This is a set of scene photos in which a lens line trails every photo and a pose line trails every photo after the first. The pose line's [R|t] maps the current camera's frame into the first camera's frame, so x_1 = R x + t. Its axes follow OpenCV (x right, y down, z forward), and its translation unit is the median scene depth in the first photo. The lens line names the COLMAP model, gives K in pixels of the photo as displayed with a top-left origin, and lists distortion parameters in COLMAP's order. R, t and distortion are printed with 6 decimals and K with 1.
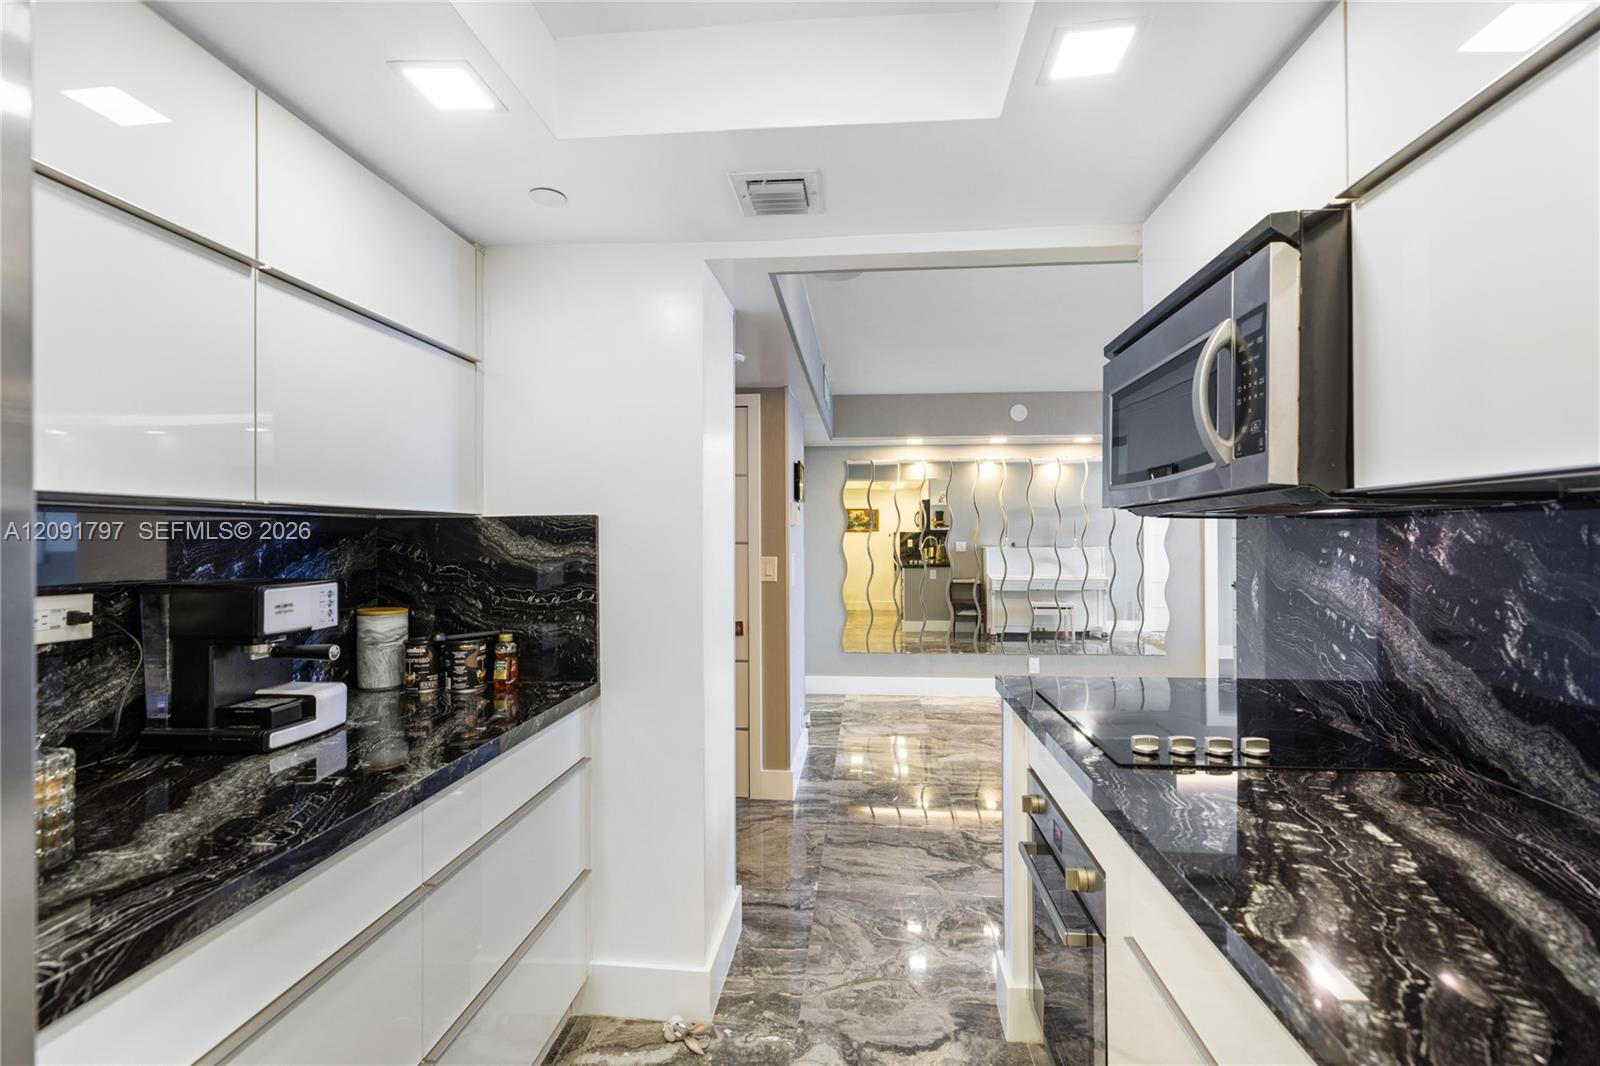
lens RADIAL K [[721.0, 0, 824.3], [0, 721.0, 542.0], [0, 0, 1]] dist [0.002978, 0.001047]
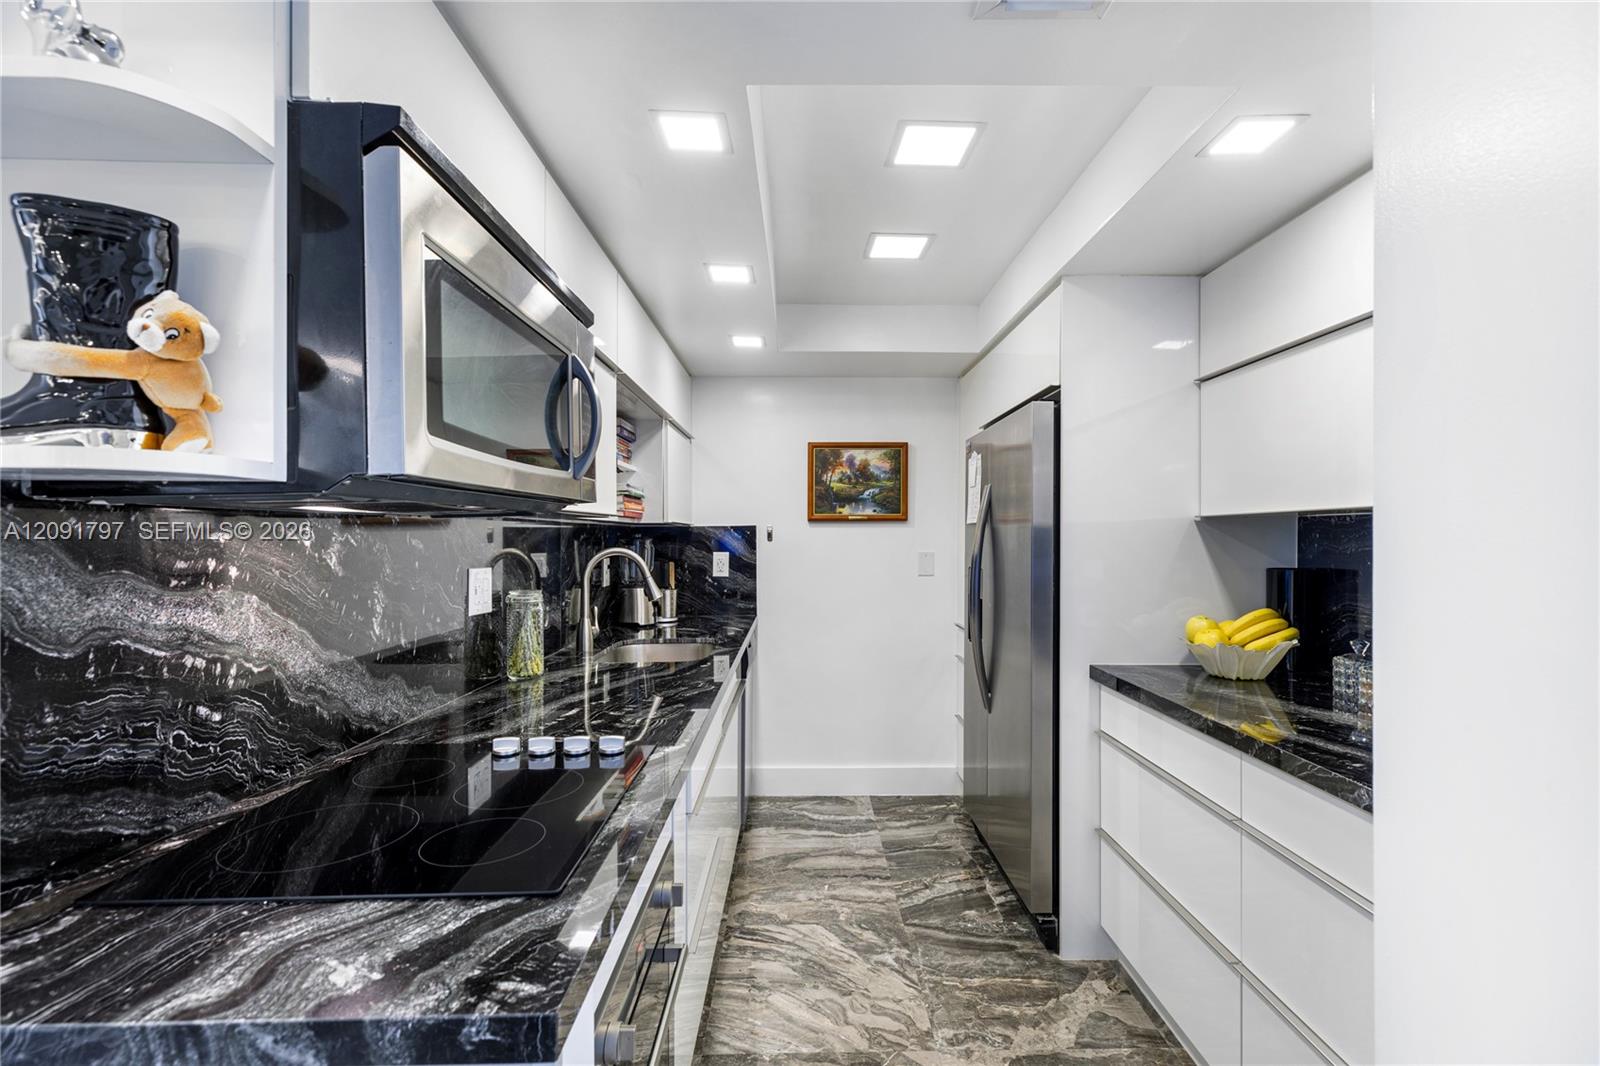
lens RADIAL K [[721.0, 0, 822.8], [0, 721.0, 543.1], [0, 0, 1]] dist [0.002978, 0.001047]
pose [[-0.995532, 0.006598, -0.094195, 0.265392], [0.005132, 0.999862, 0.015801, -0.017577], [0.094287, 0.015247, -0.995428, 2.204172]]
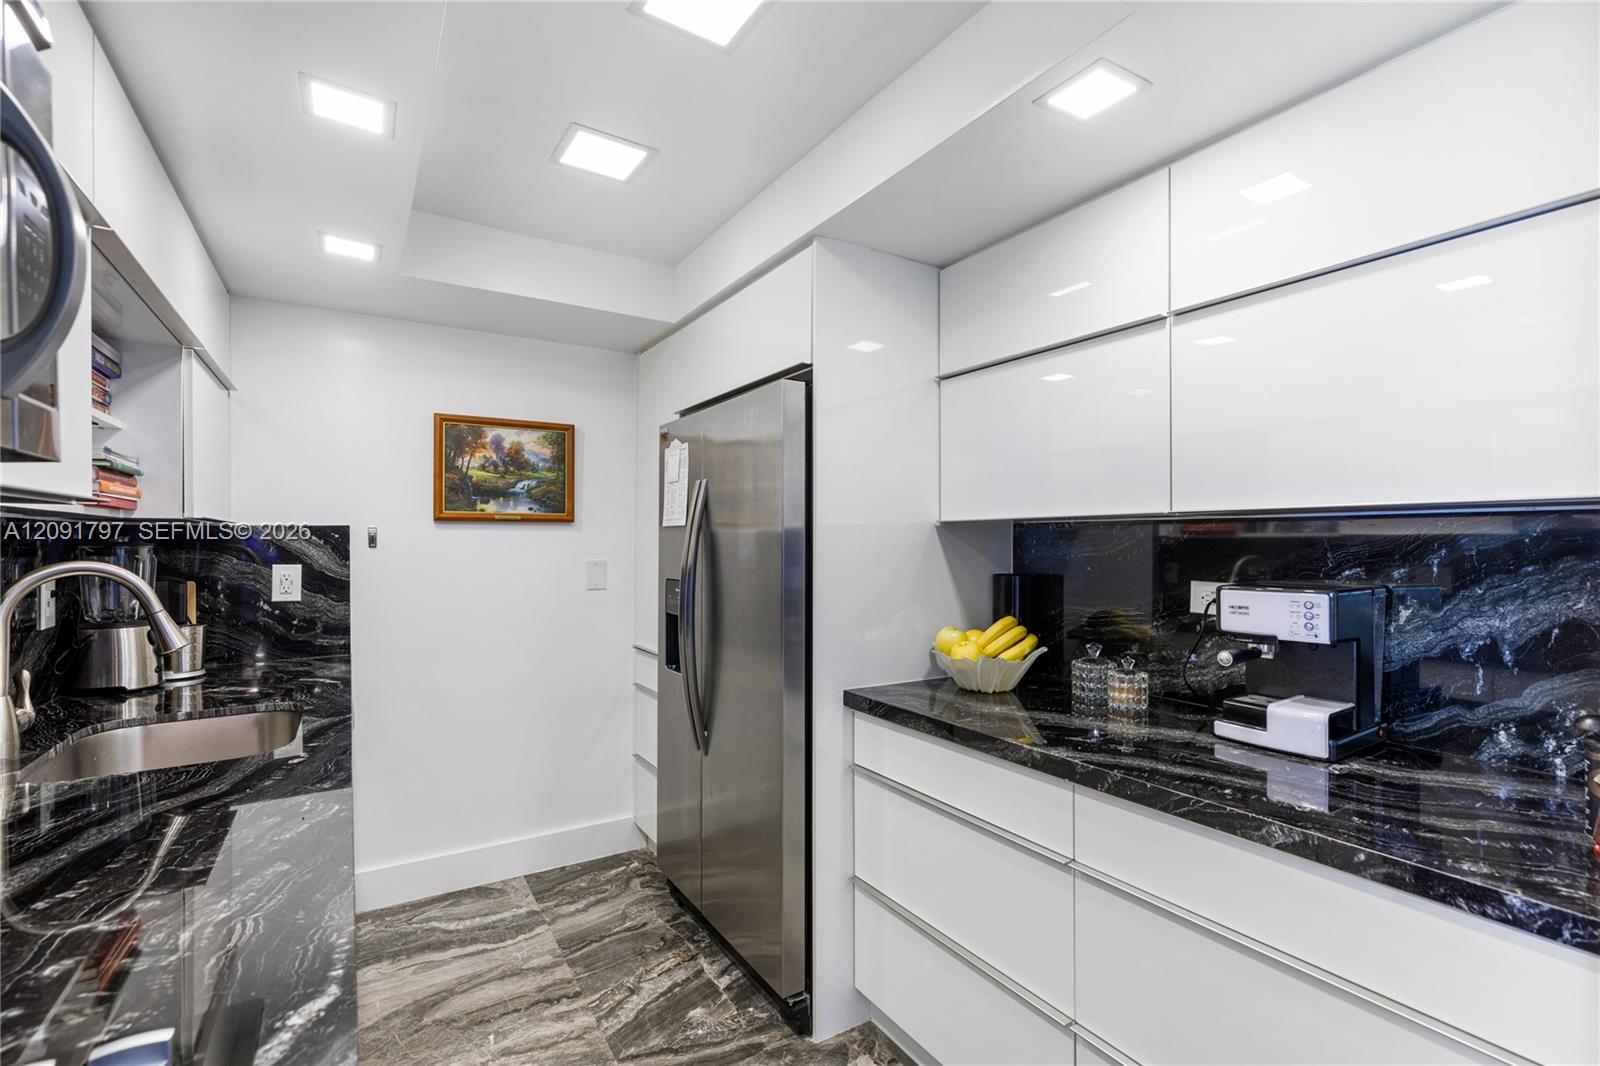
lens RADIAL K [[721.0, 0, 819.3], [0, 721.0, 545.3], [0, 0, 1]] dist [0.002978, 0.001047]
pose [[-0.803920, 0.007085, -0.594695, 0.407073], [-0.000865, 0.999914, 0.013083, -0.016092], [0.594737, 0.011032, -0.803845, 1.683433]]
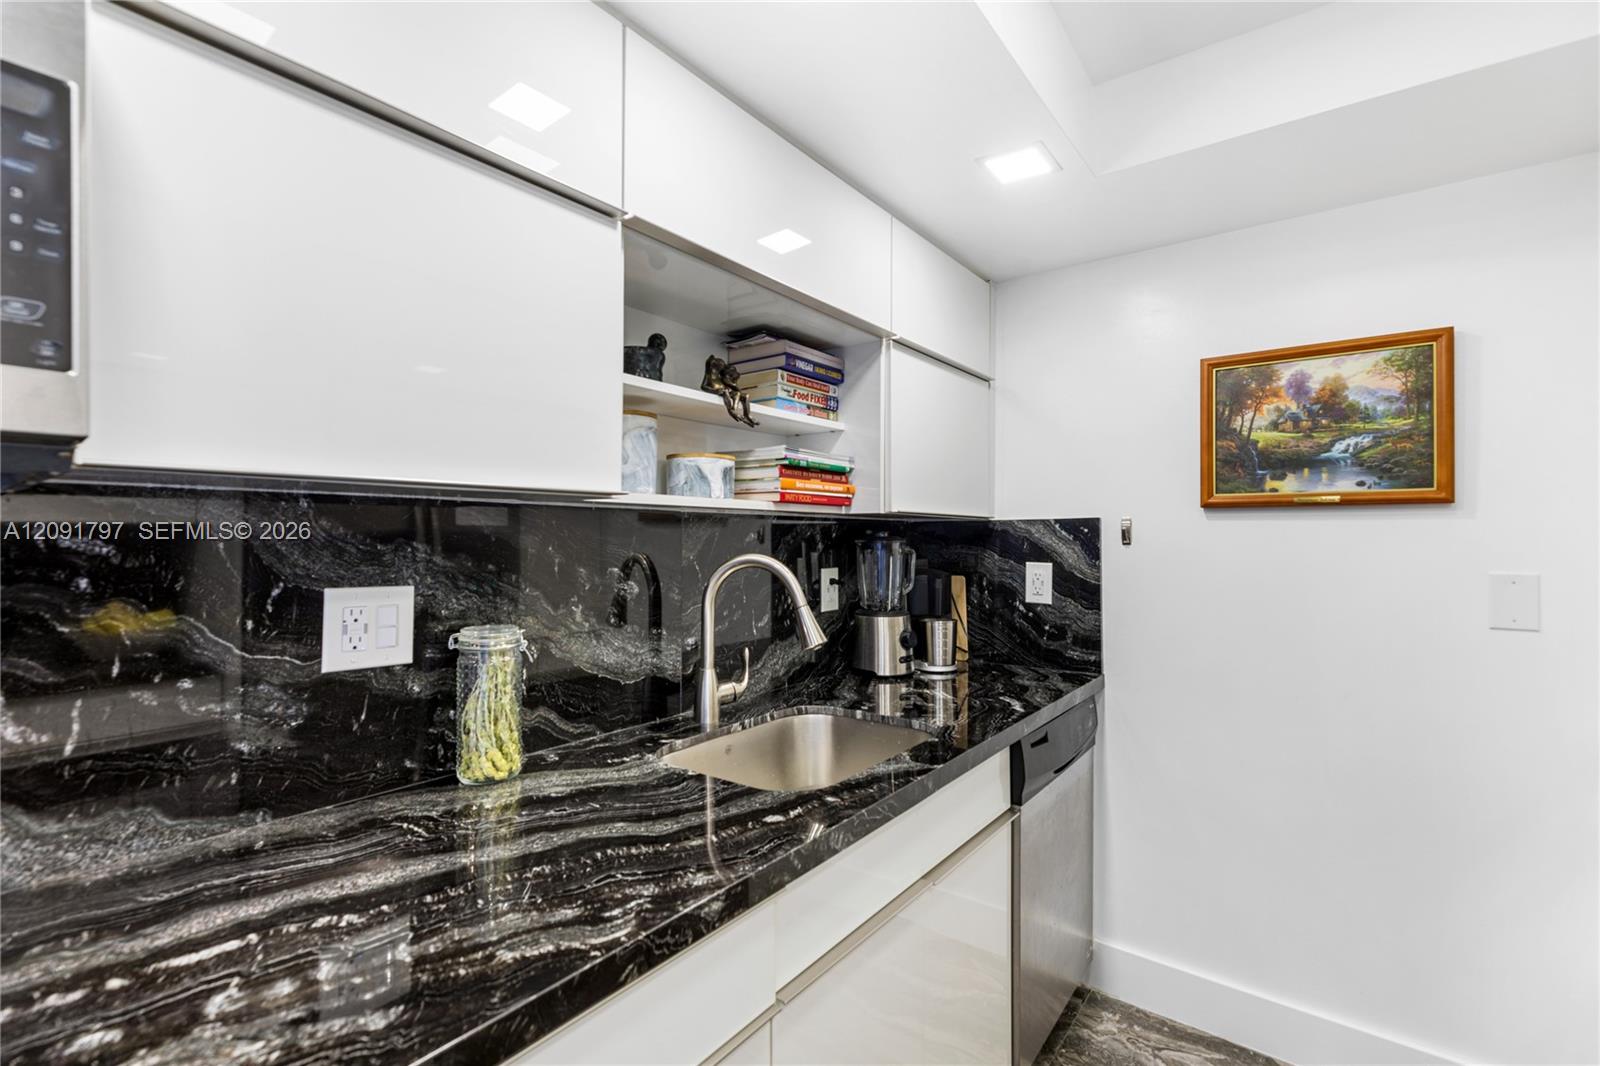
lens RADIAL K [[721.0, 0, 814.1], [0, 721.0, 530.4], [0, 0, 1]] dist [0.002978, 0.001047]
pose [[-0.838240, 0.007440, 0.545251, -0.103825], [0.004096, 0.999965, -0.007348, -0.004959], [-0.545286, -0.003926, -0.838241, 1.018728]]
